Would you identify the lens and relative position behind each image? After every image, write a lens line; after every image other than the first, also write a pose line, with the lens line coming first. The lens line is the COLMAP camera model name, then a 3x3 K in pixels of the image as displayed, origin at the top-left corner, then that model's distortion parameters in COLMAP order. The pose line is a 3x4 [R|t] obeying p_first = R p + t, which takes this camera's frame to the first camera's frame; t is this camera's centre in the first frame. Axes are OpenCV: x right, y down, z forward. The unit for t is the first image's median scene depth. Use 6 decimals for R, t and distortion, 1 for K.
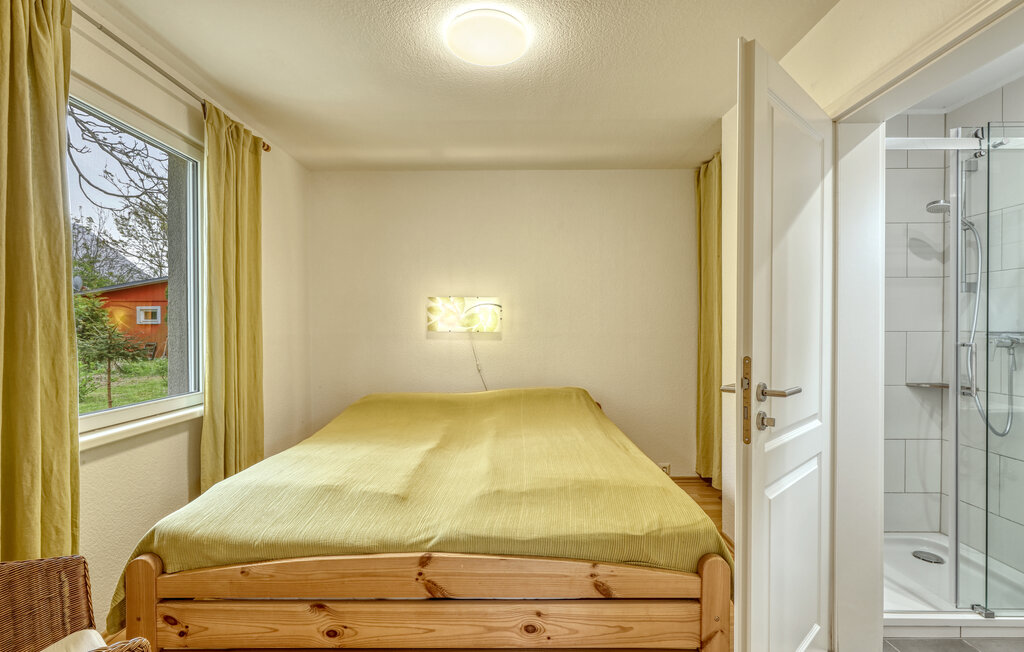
lens RADIAL K [[459.3, 0, 512.3], [0, 459.3, 329.2], [0, 0, 1]] dist [-0.000651, -0.000191]
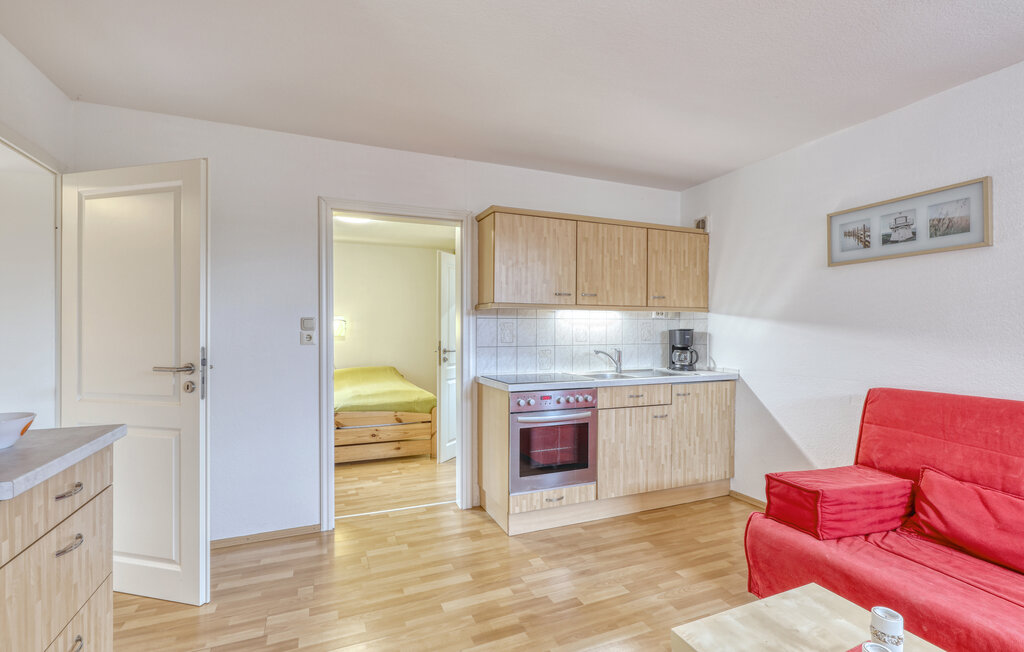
lens RADIAL K [[459.3, 0, 512.3], [0, 459.3, 329.2], [0, 0, 1]] dist [-0.000651, -0.000191]
pose [[0.919387, 0.006652, 0.393297, -0.301453], [0.000210, 0.999849, -0.017402, 0.026681], [-0.393353, 0.016082, 0.919247, -2.032256]]
